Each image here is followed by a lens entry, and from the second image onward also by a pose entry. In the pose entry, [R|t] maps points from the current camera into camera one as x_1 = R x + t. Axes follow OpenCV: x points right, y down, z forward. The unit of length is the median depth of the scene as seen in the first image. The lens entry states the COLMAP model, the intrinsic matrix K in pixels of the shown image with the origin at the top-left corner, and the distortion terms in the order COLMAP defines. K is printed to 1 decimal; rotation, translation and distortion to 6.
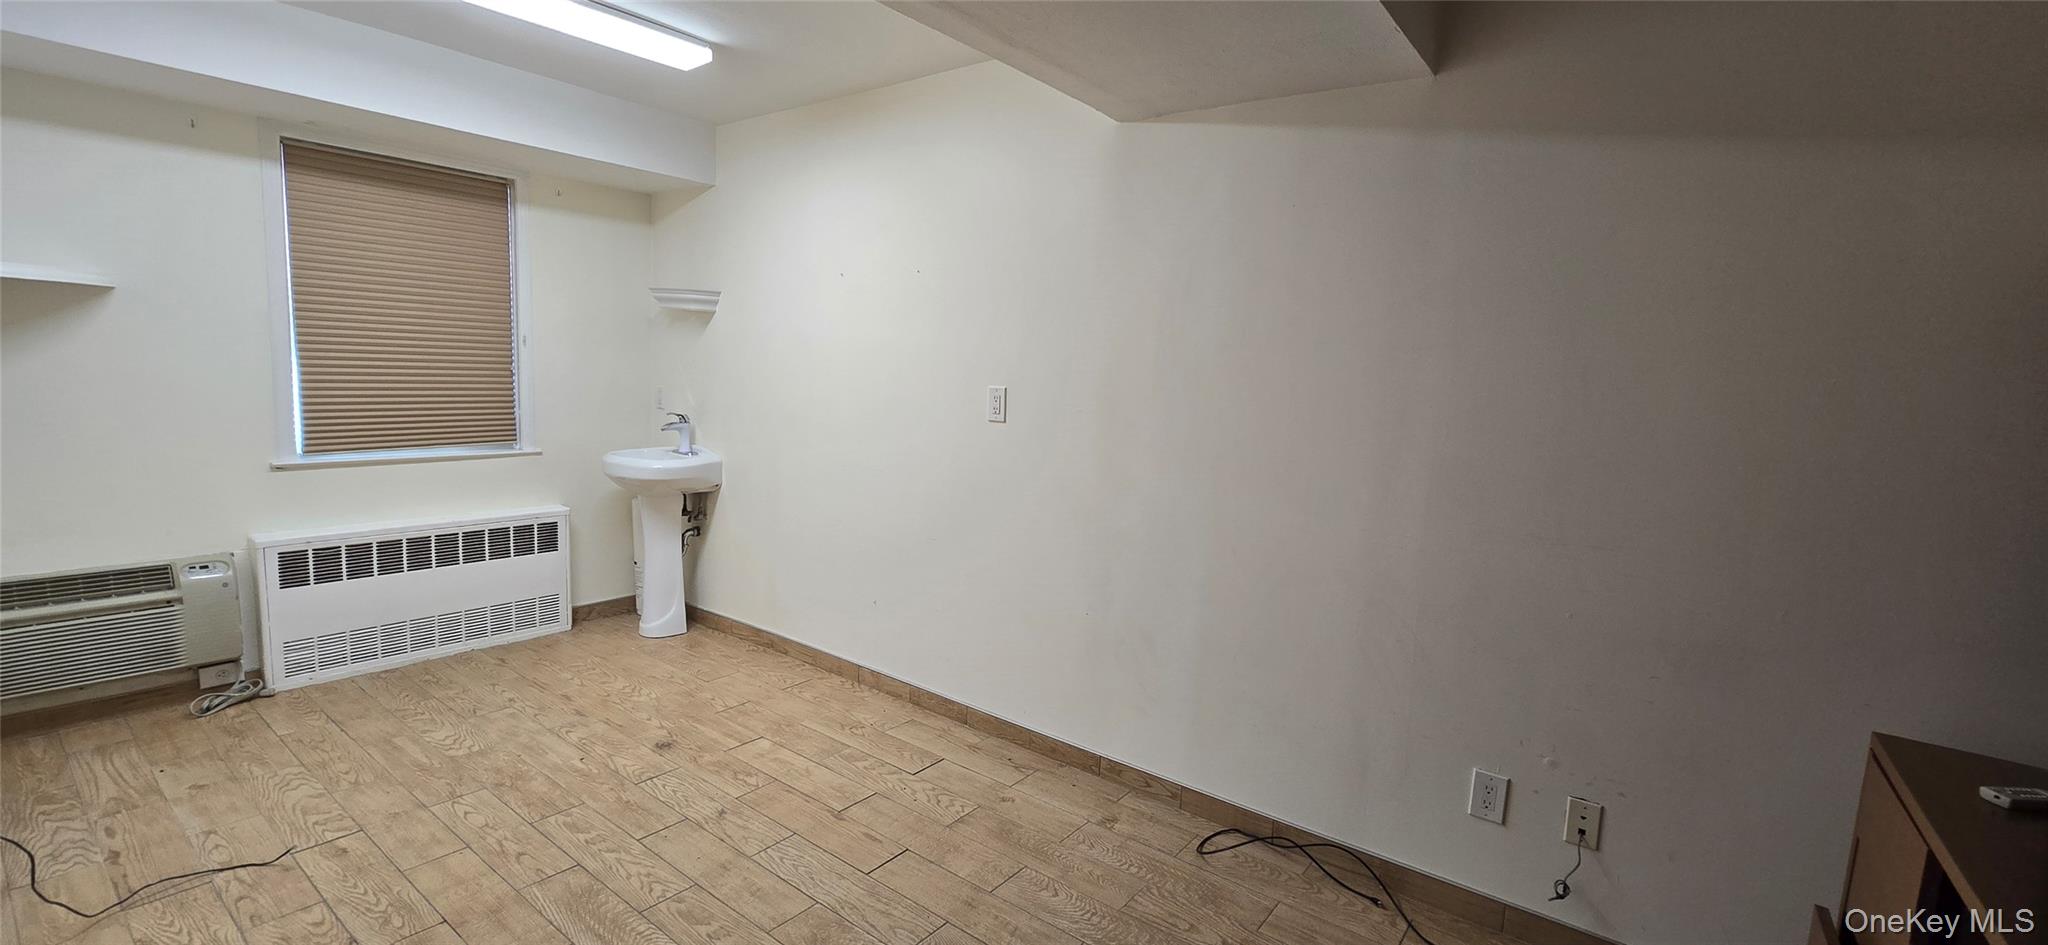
lens RADIAL K [[839.2, 0, 1034.3], [0, 839.2, 463.4], [0, 0, 1]] dist [-0.001692, -0.000528]
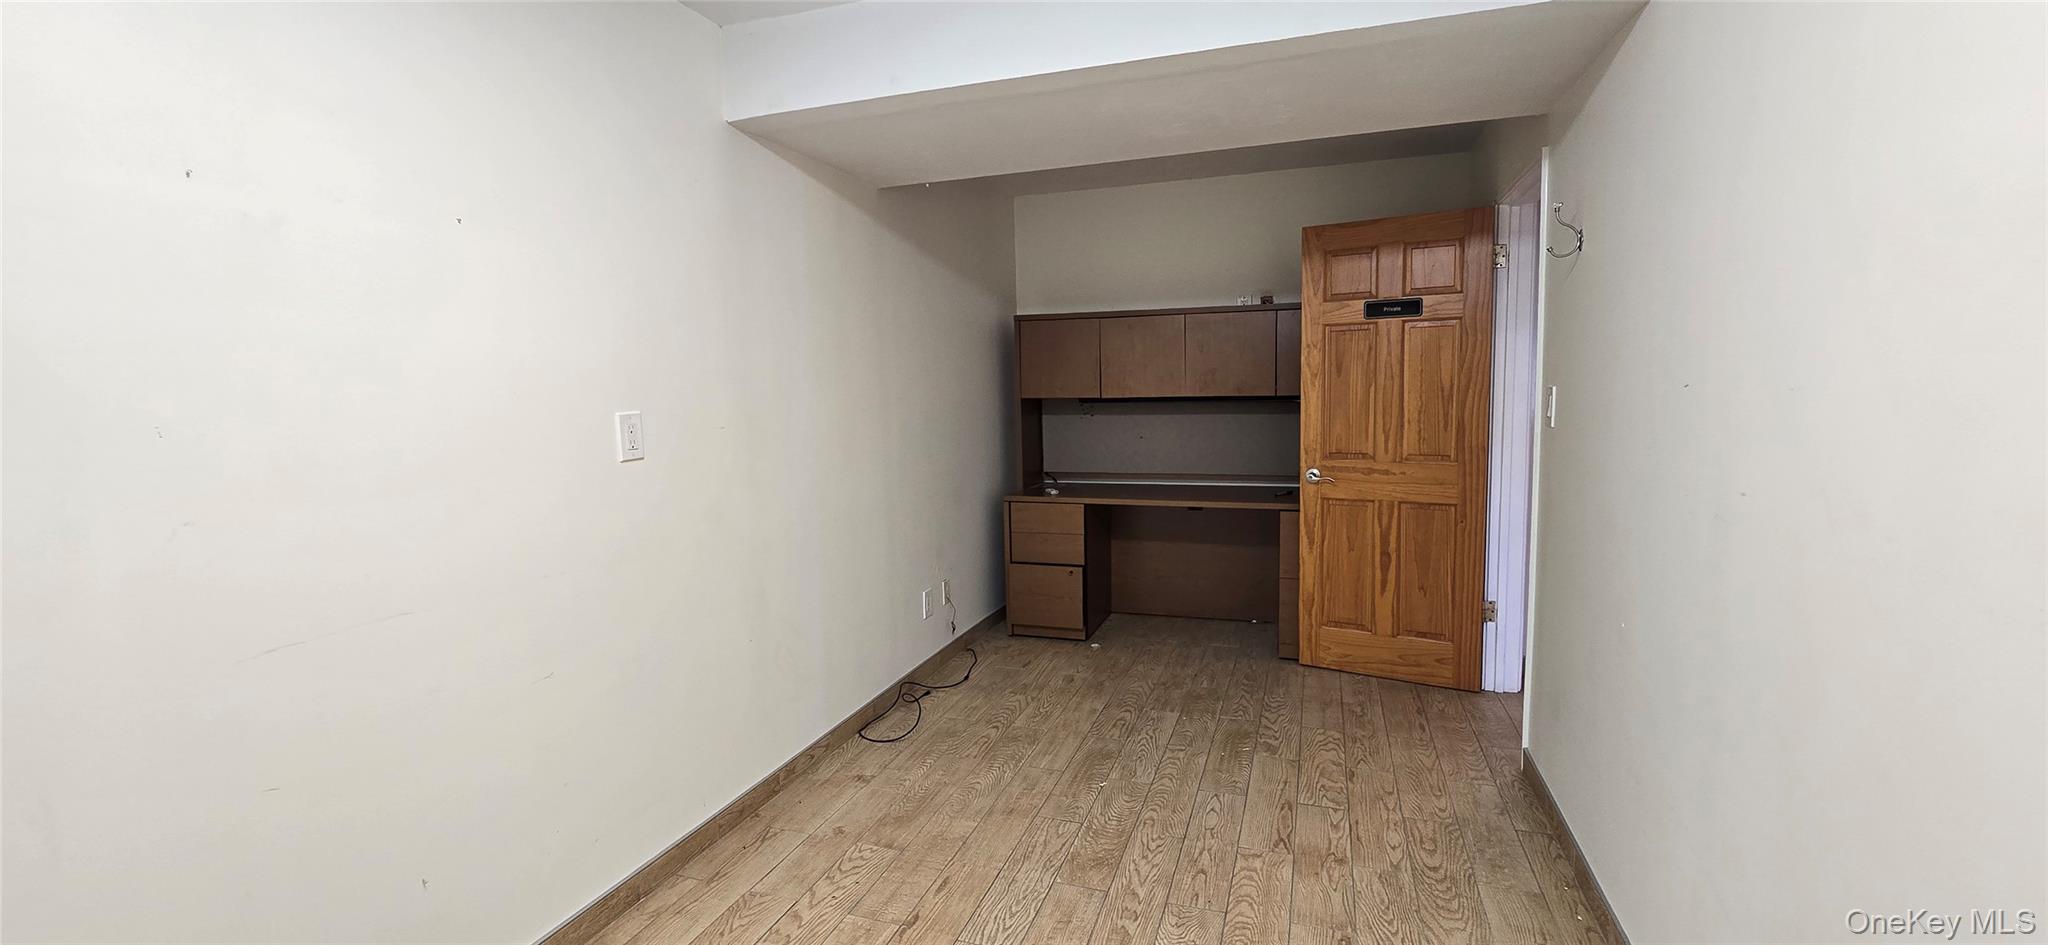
lens RADIAL K [[839.2, 0, 1044.6], [0, 839.2, 471.0], [0, 0, 1]] dist [-0.001692, -0.000528]
pose [[-0.333192, -0.135872, 0.933018, -0.993821], [0.113114, 0.976655, 0.182621, -0.155431], [-0.936049, 0.166385, -0.310044, 1.057279]]
